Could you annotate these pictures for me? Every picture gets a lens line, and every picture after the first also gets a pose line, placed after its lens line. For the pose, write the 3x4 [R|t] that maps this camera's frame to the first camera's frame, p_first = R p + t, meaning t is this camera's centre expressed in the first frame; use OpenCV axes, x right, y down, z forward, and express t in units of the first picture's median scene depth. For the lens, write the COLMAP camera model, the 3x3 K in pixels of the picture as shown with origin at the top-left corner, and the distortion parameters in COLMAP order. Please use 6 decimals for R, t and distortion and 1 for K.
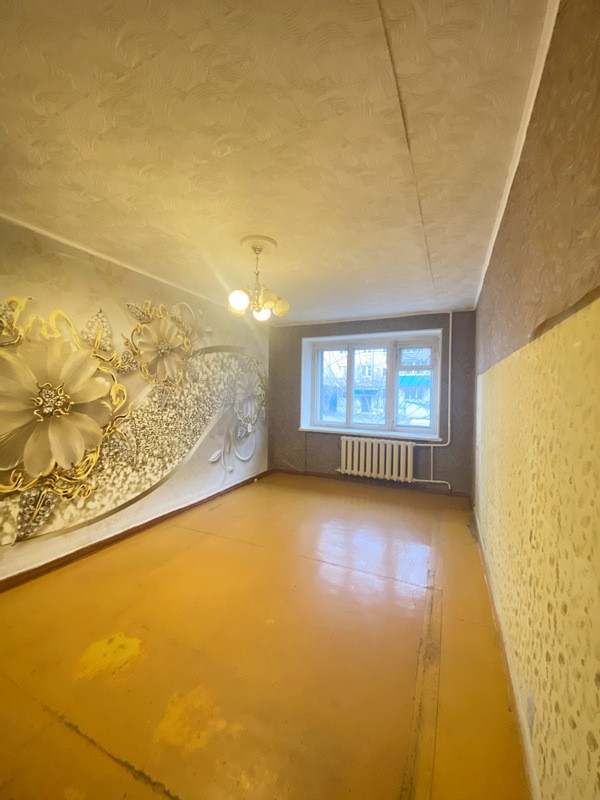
lens RADIAL K [[326.9, 0, 300.0], [0, 326.9, 396.1], [0, 0, 1]] dist [0.023519, -0.028594]
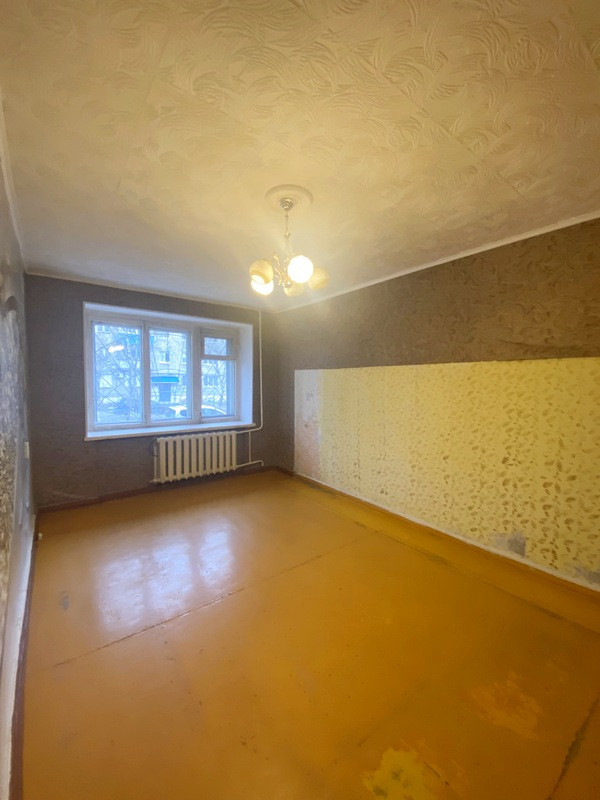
lens RADIAL K [[324.4, 0, 302.7], [0, 324.4, 402.9], [0, 0, 1]] dist [0.023336, -0.022667]
pose [[0.459259, -0.078667, 0.884812, -0.462643], [0.011208, 0.996505, 0.082780, -0.030139], [-0.888232, -0.028100, 0.458535, 0.349103]]
